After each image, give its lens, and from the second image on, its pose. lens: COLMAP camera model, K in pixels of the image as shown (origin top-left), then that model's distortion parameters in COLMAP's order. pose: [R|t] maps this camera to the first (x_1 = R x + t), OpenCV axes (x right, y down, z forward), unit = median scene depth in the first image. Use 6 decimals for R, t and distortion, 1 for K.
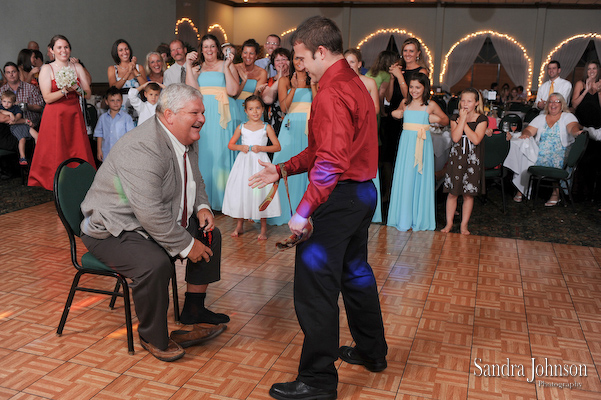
lens RADIAL K [[601.4, 0, 300.5], [0, 601.4, 200.0], [0, 0, 1]] dist [-0.105910, 0.107470]
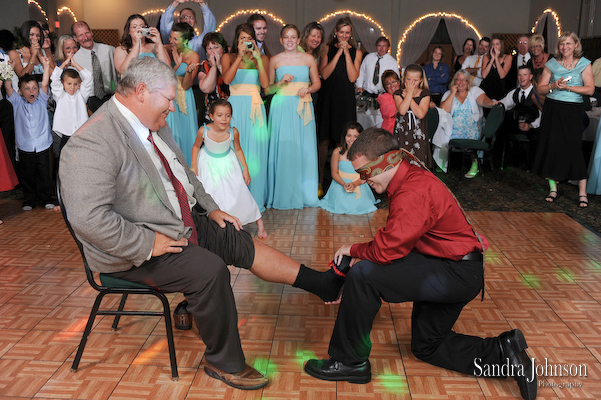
lens RADIAL K [[601.4, 0, 300.5], [0, 601.4, 200.0], [0, 0, 1]] dist [-0.105910, 0.107470]
pose [[0.966708, -0.078345, 0.243592, -0.124202], [0.071692, 0.996774, 0.036072, -0.007030], [-0.245632, -0.017407, 0.969207, 0.054452]]
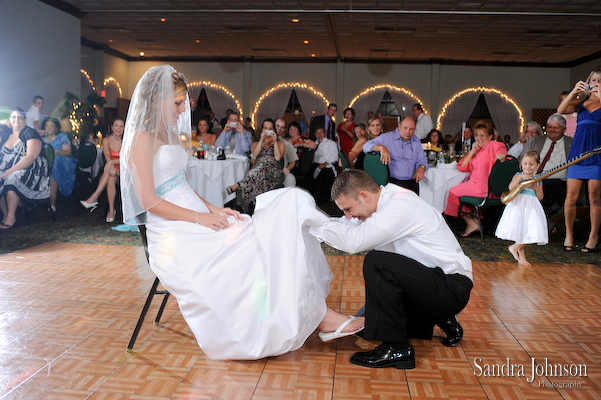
lens RADIAL K [[601.9, 0, 300.5], [0, 601.9, 200.0], [0, 0, 1]] dist [-0.100843, 0.097782]
pose [[0.977666, -0.028981, 0.208156, -0.179914], [0.050117, 0.994022, -0.096996, 0.026534], [-0.204100, 0.105262, 0.973274, 0.114853]]
